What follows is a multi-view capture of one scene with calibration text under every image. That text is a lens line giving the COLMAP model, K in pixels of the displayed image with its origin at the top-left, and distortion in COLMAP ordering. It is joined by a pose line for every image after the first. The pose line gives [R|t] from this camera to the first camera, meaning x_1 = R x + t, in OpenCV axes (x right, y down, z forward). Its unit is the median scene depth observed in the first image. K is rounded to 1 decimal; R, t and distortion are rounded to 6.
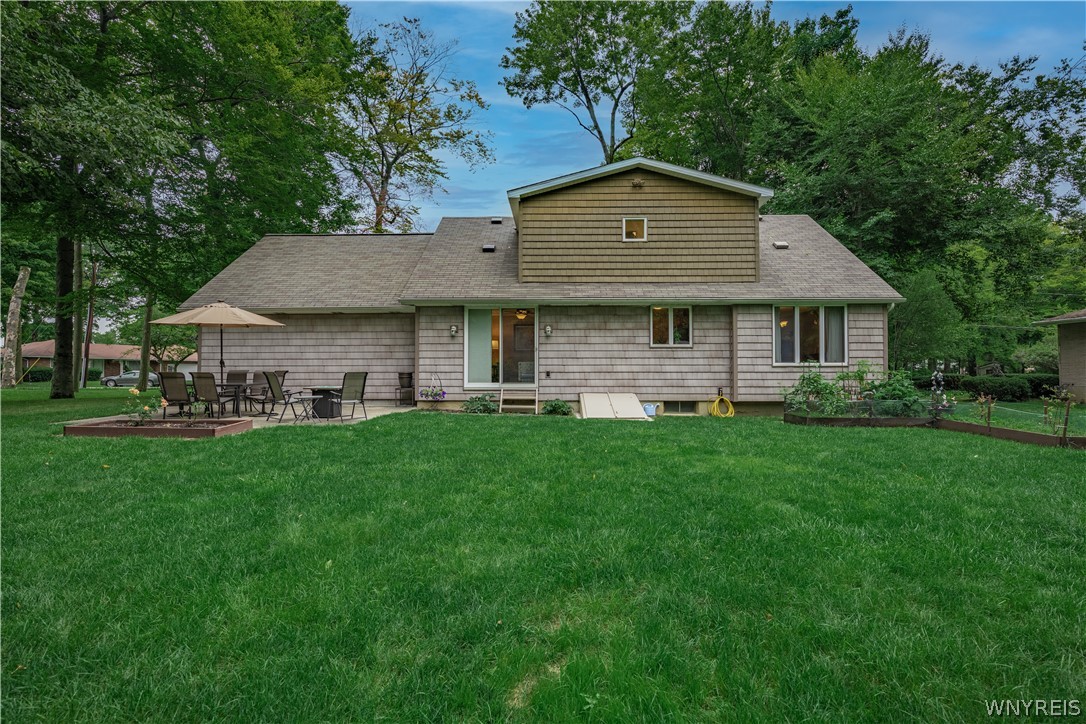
lens RADIAL K [[511.6, 0, 538.4], [0, 511.6, 363.3], [0, 0, 1]] dist [-0.012302, 0.000543]
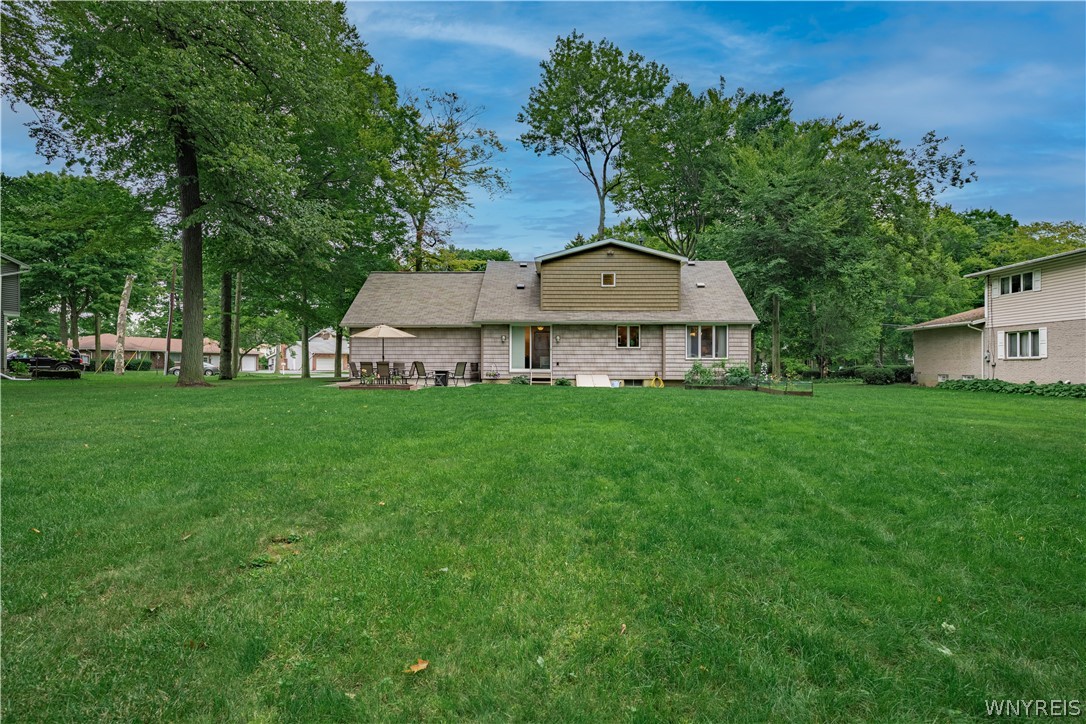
lens RADIAL K [[570.1, 0, 542.0], [0, 570.1, 361.9], [0, 0, 1]] dist [-0.007832, 0.001087]
pose [[0.999956, 0.002659, 0.008950, -0.050813], [-0.002766, 0.999925, 0.011965, -0.008200], [-0.008917, -0.011989, 0.999888, -0.916112]]
